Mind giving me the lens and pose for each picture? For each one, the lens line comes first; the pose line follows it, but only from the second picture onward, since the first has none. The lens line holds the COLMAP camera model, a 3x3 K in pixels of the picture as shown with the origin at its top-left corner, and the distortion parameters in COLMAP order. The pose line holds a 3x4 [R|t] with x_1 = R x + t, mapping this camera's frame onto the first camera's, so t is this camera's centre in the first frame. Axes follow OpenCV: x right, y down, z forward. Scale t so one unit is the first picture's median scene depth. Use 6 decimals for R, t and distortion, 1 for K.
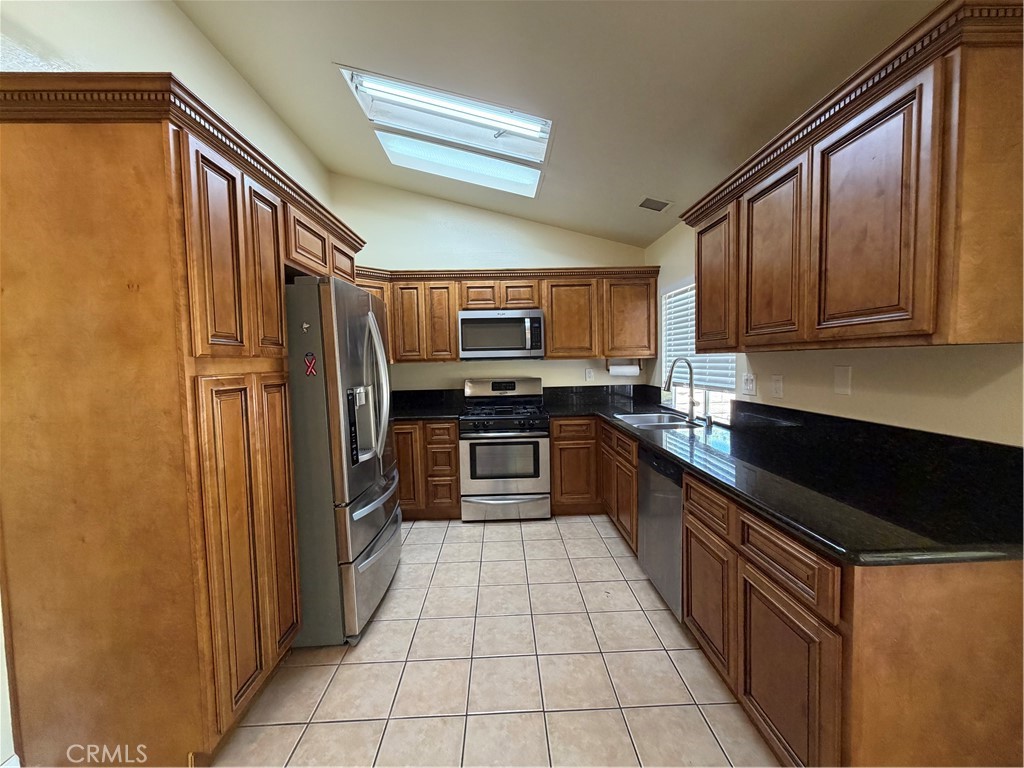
lens RADIAL K [[408.5, 0, 514.6], [0, 408.5, 384.3], [0, 0, 1]] dist [0.000714, 0.000579]
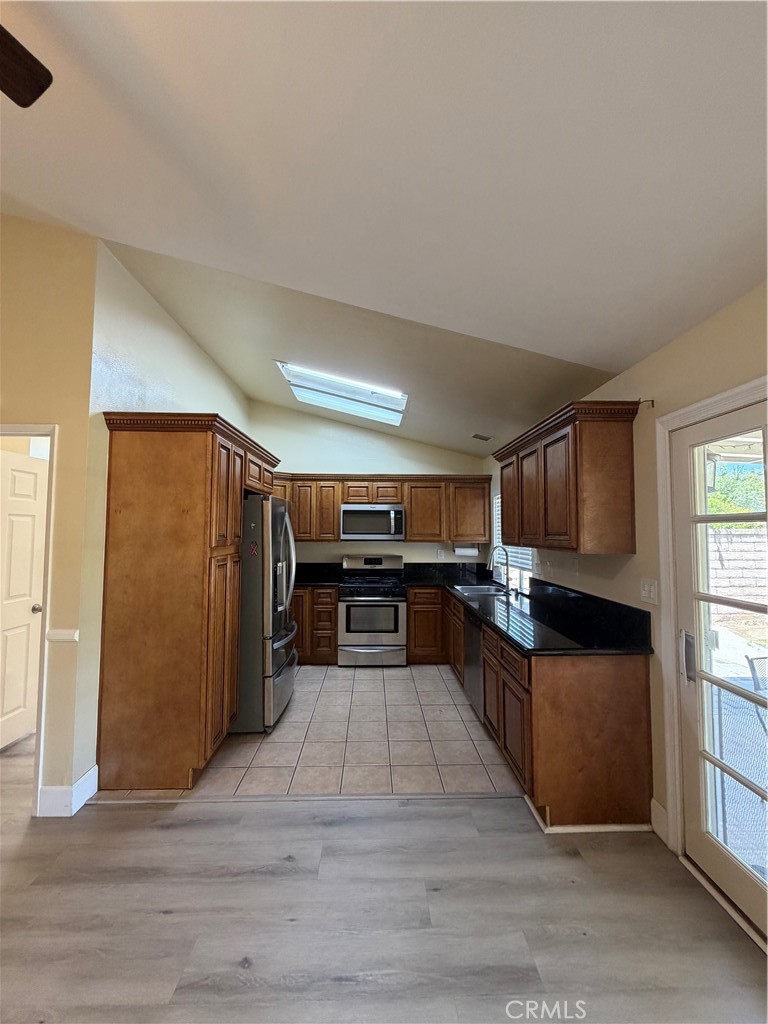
lens RADIAL K [[408.5, 0, 385.4], [0, 408.5, 511.1], [0, 0, 1]] dist [0.000714, 0.000579]
pose [[0.999661, 0.025502, -0.005168, 0.025627], [-0.025908, 0.993954, -0.106694, -0.032373], [0.002416, 0.106792, 0.994278, -0.559248]]
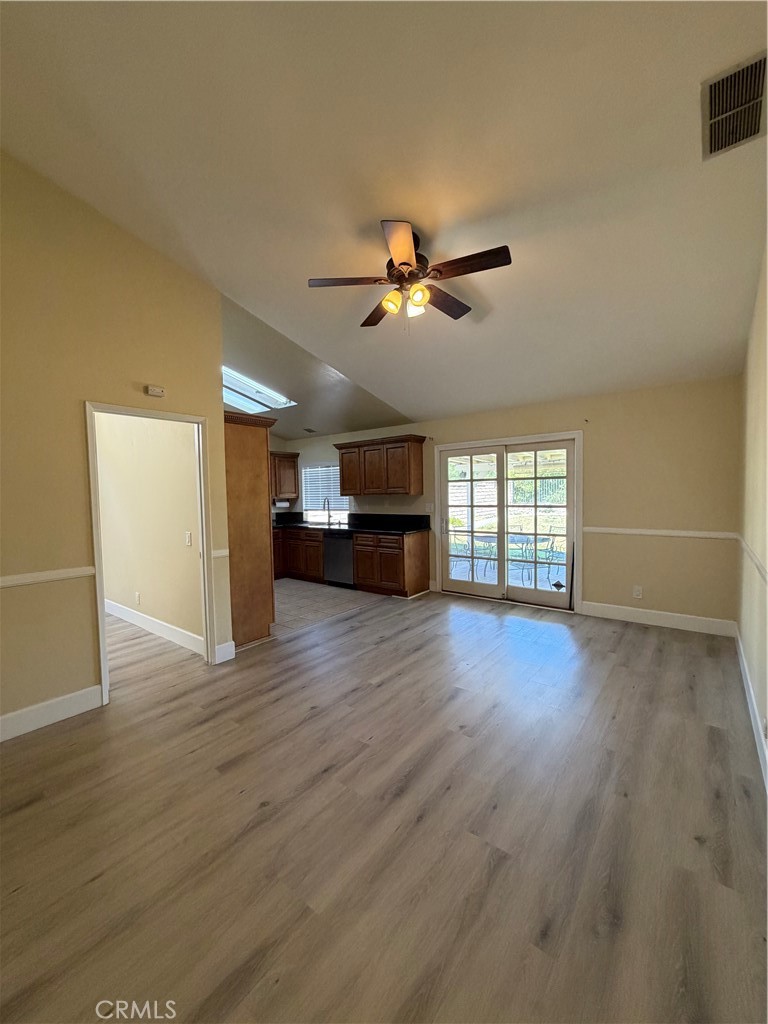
lens RADIAL K [[408.5, 0, 383.4], [0, 408.5, 512.3], [0, 0, 1]] dist [0.000714, 0.000579]
pose [[0.644281, -0.028525, 0.764256, -1.623862], [0.051891, 0.998632, -0.006473, 0.070098], [-0.763026, 0.043828, 0.644880, -1.074137]]
